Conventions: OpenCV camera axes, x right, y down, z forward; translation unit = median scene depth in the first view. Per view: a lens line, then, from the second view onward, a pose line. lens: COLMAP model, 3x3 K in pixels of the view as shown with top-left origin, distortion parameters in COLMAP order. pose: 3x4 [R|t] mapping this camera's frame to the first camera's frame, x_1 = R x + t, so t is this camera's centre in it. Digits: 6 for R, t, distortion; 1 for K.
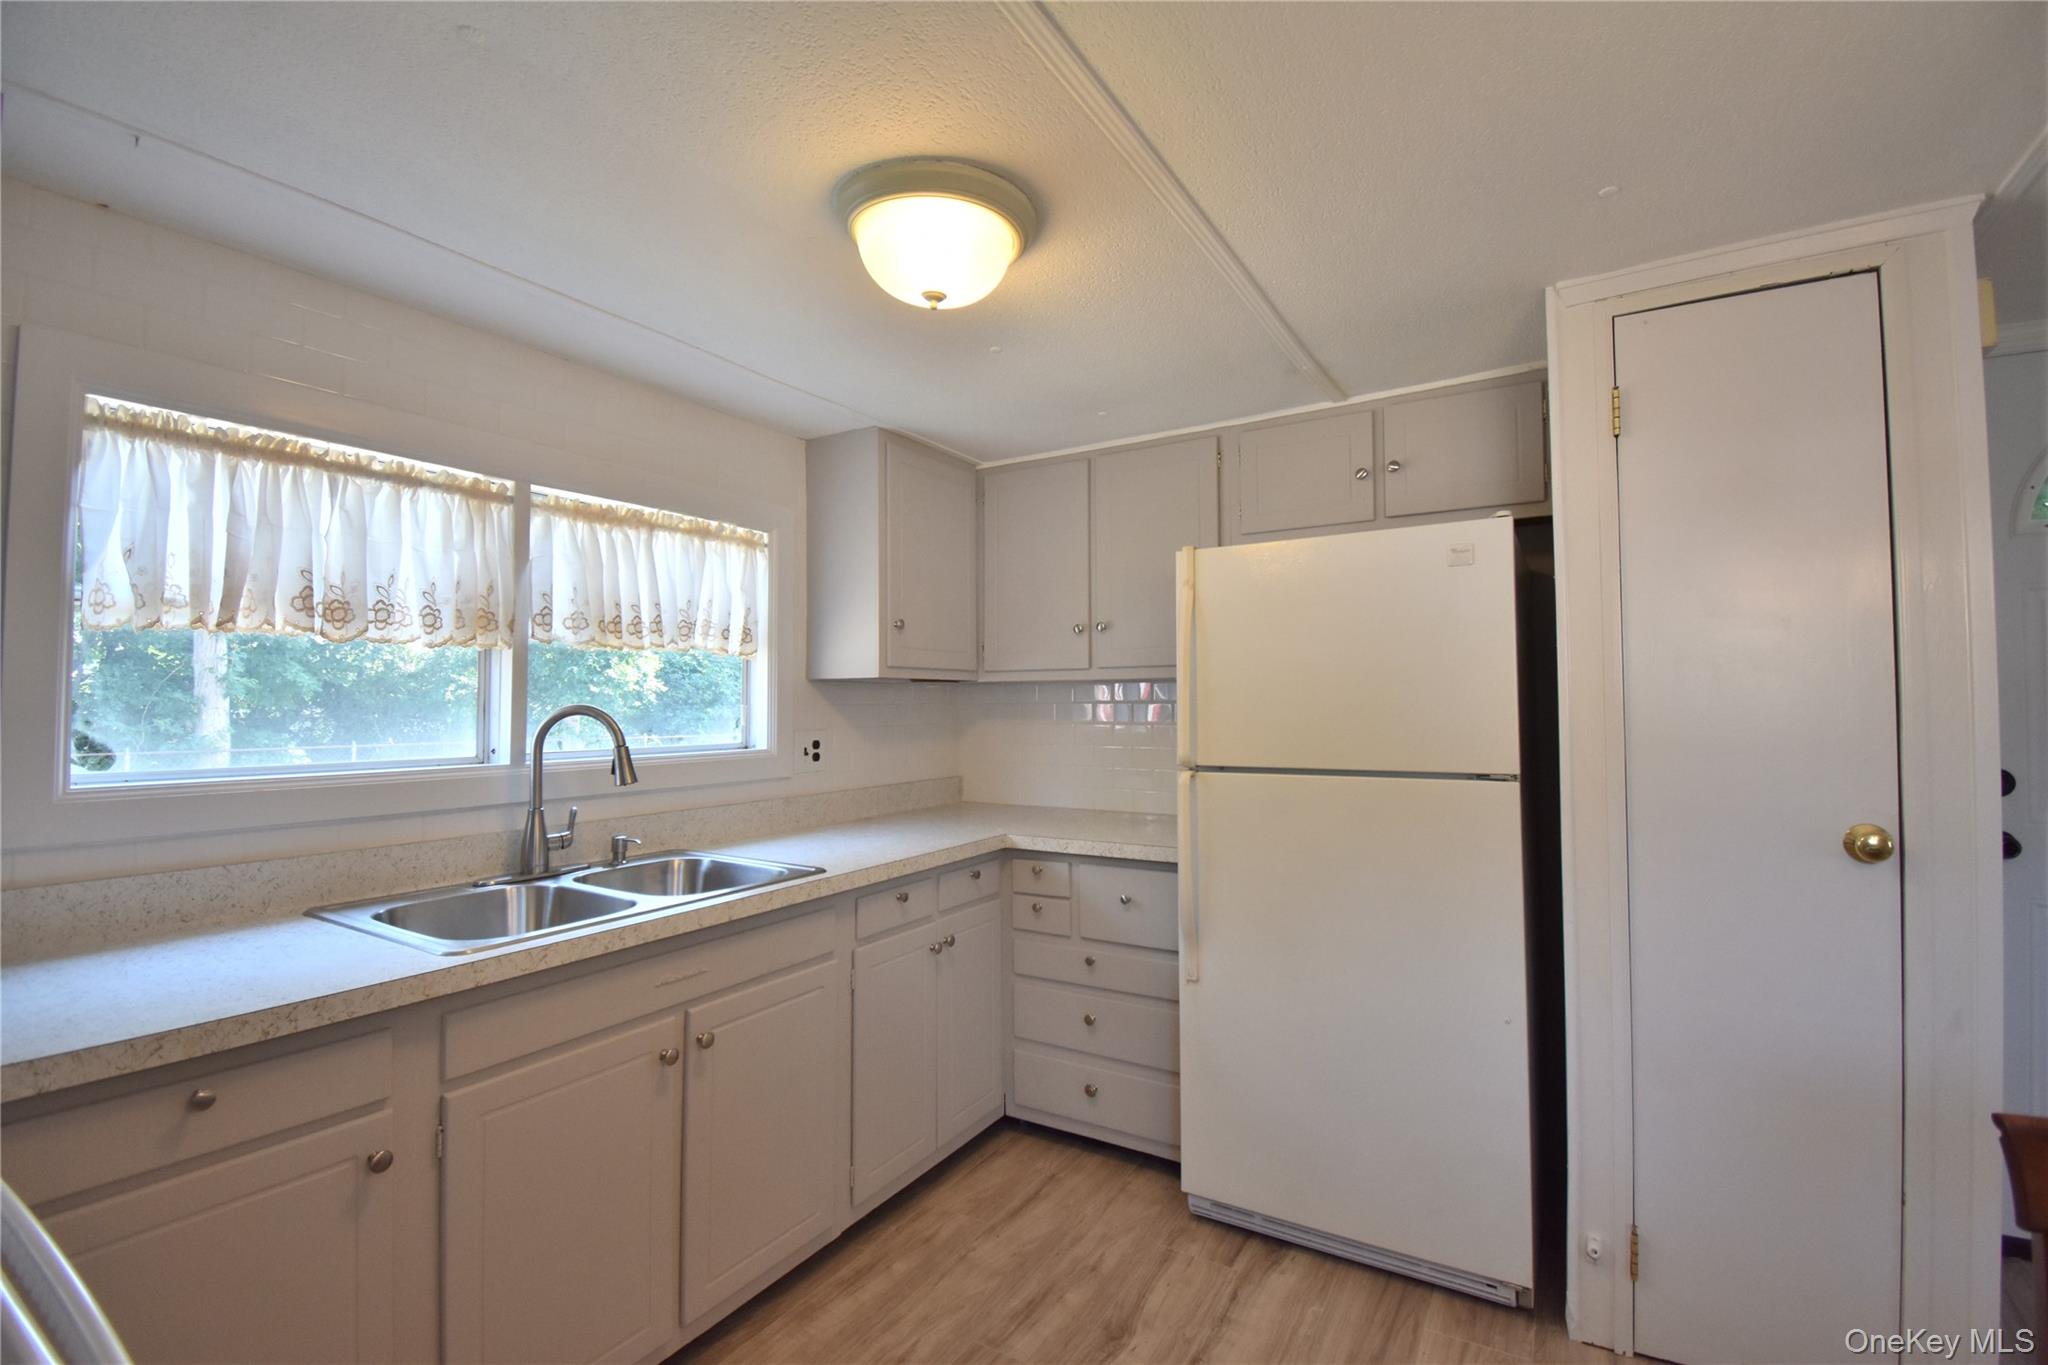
lens RADIAL K [[899.6, 0, 1022.5], [0, 899.6, 672.4], [0, 0, 1]] dist [0.027523, -0.031427]
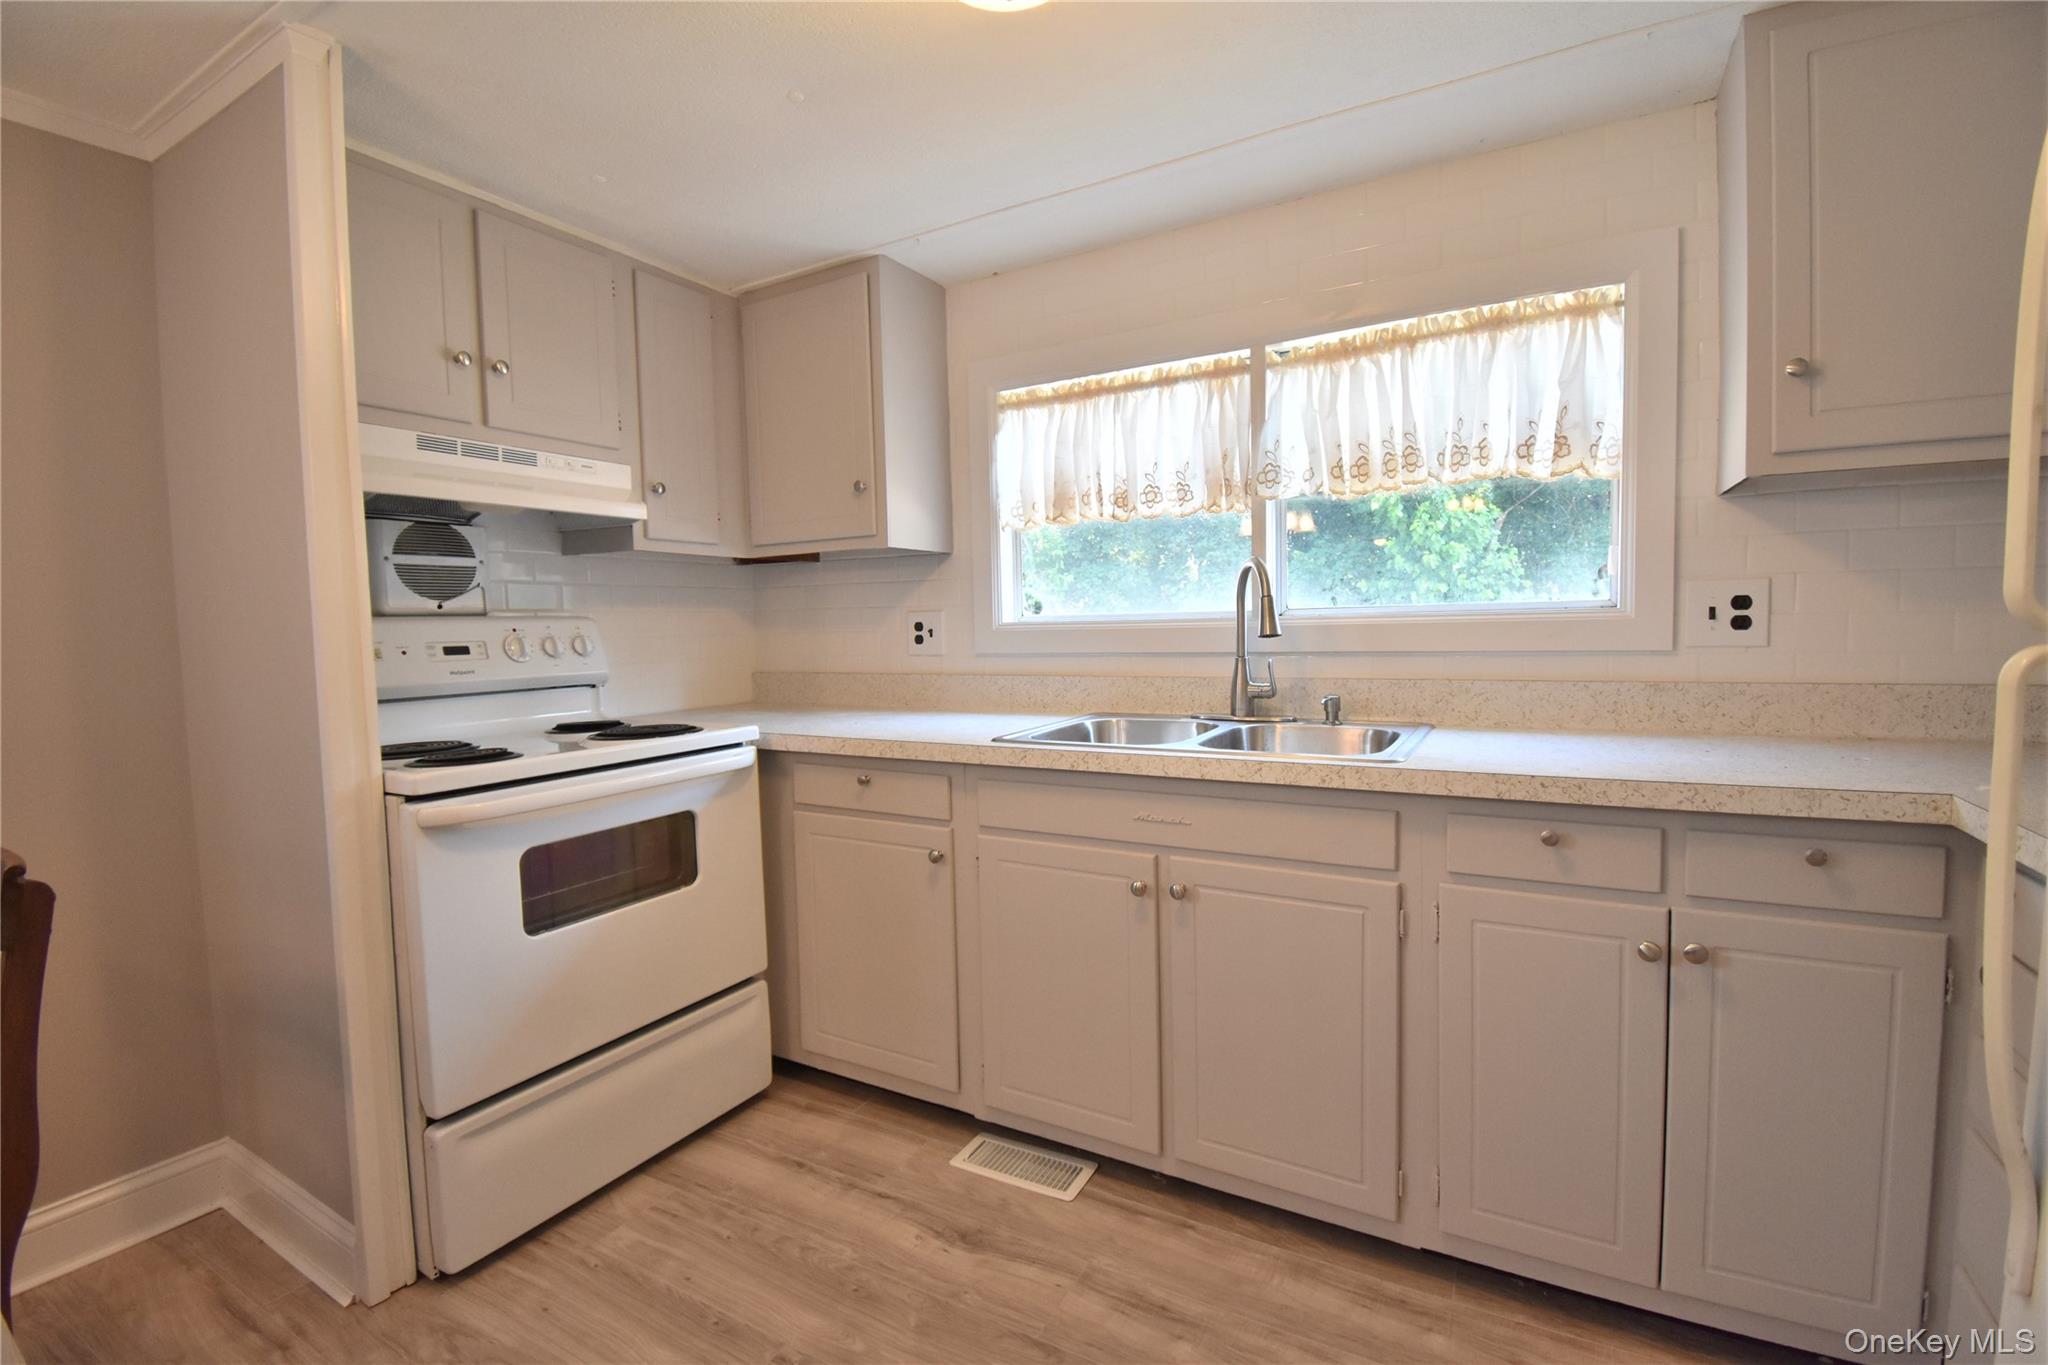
lens RADIAL K [[899.6, 0, 1022.5], [0, 899.6, 672.4], [0, 0, 1]] dist [0.027523, -0.031427]
pose [[0.037167, 0.057825, -0.997635, 0.512515], [0.057853, 0.996525, 0.059916, 0.088221], [0.997633, -0.059943, 0.033693, 0.694569]]
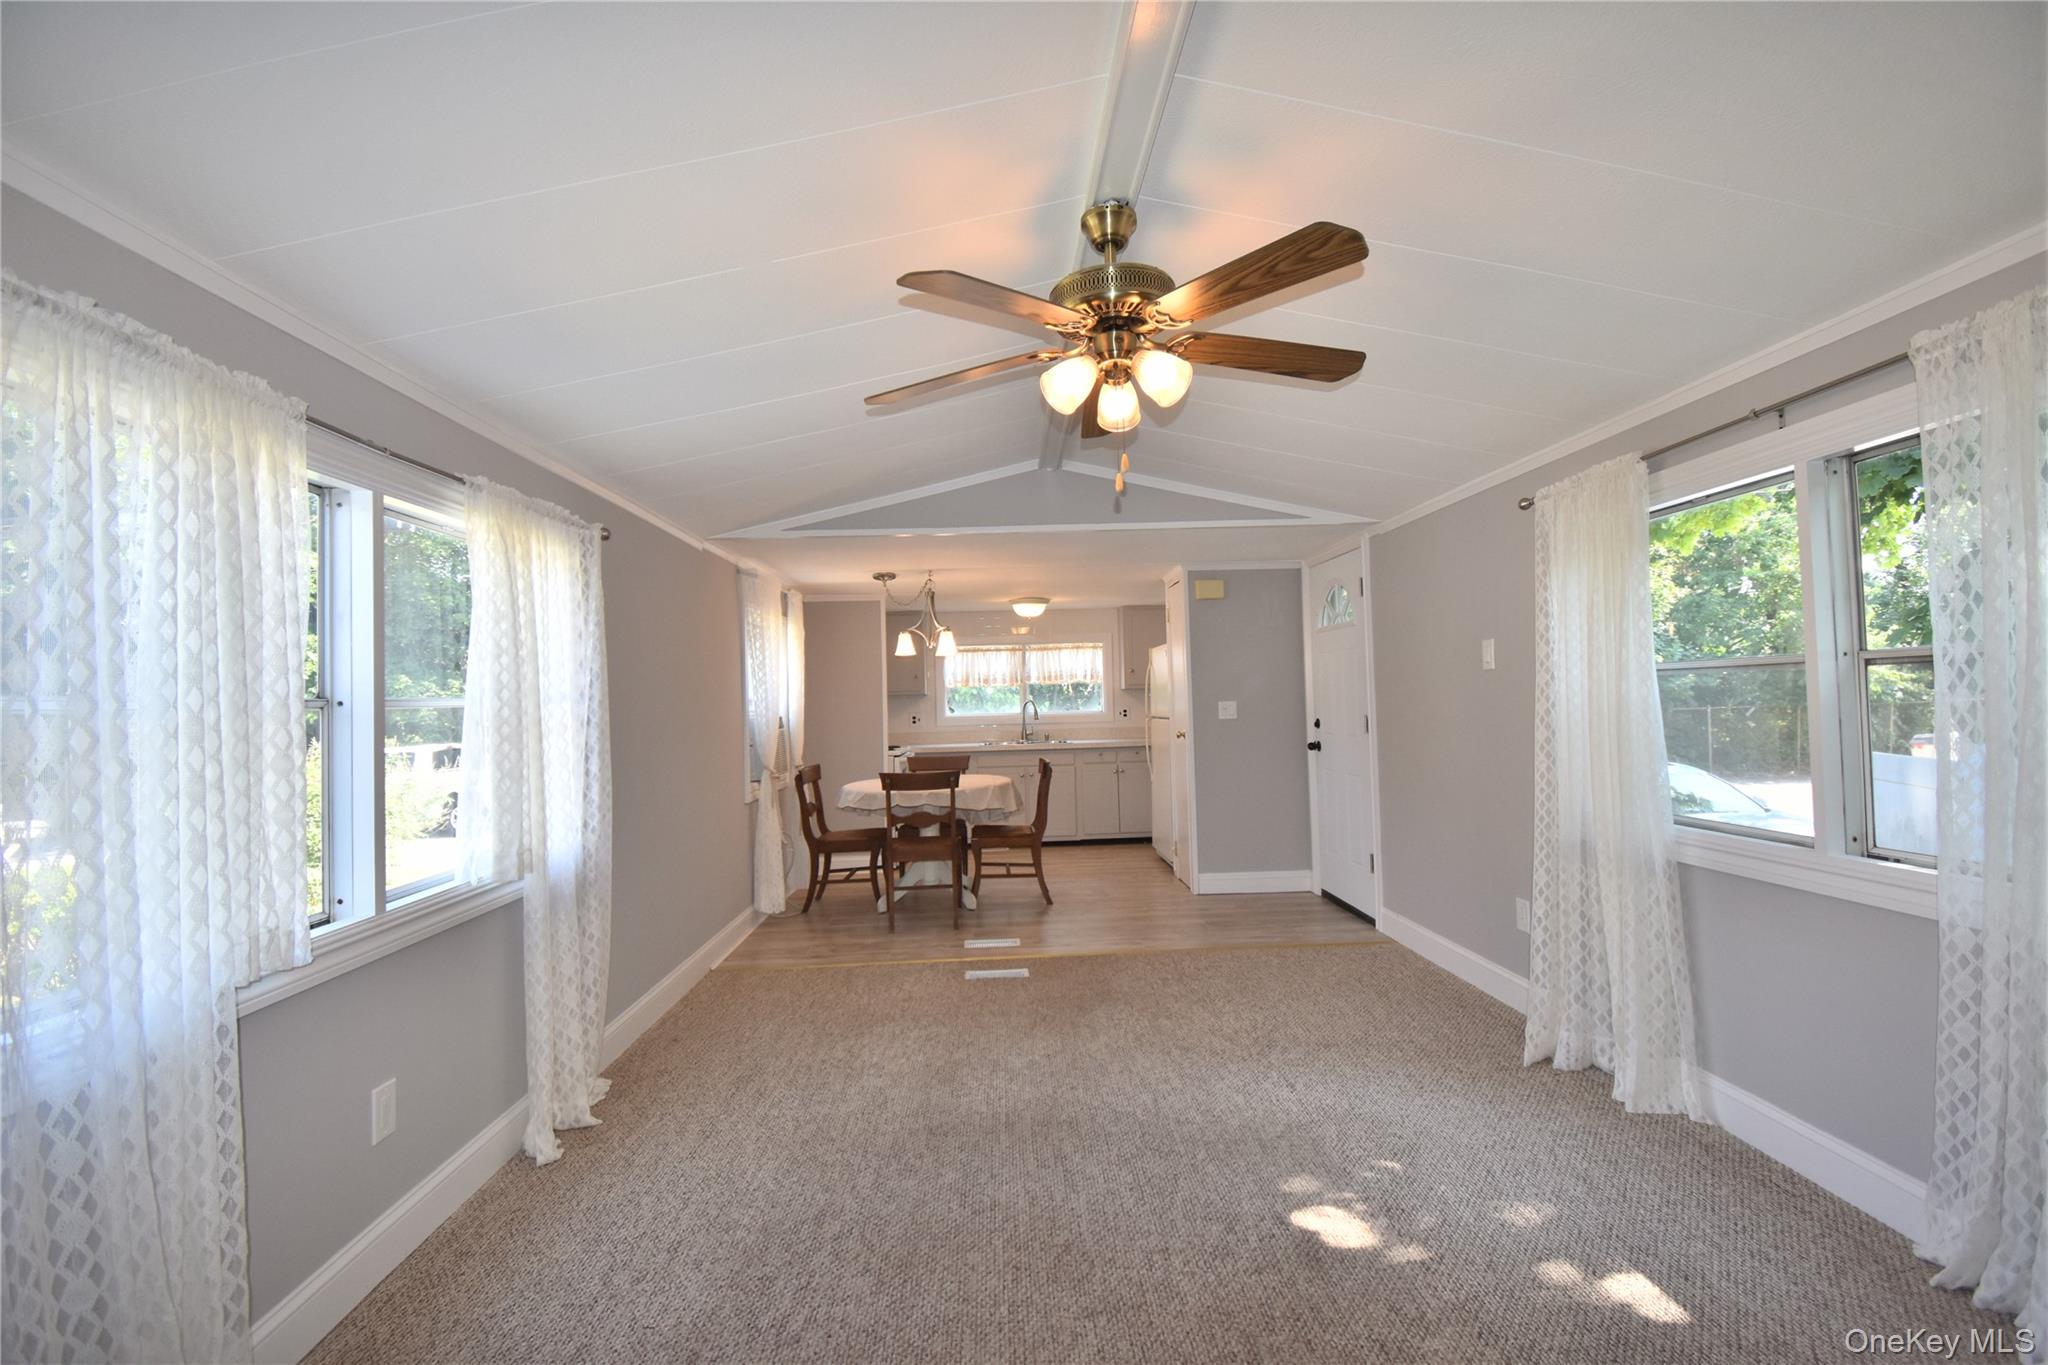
lens RADIAL K [[899.6, 0, 1022.5], [0, 899.6, 672.4], [0, 0, 1]] dist [0.027523, -0.031427]
pose [[0.555576, -0.038331, -0.830582, 2.857212], [0.053526, 0.998514, -0.010277, -0.047638], [0.829741, -0.038748, 0.556802, -1.278277]]
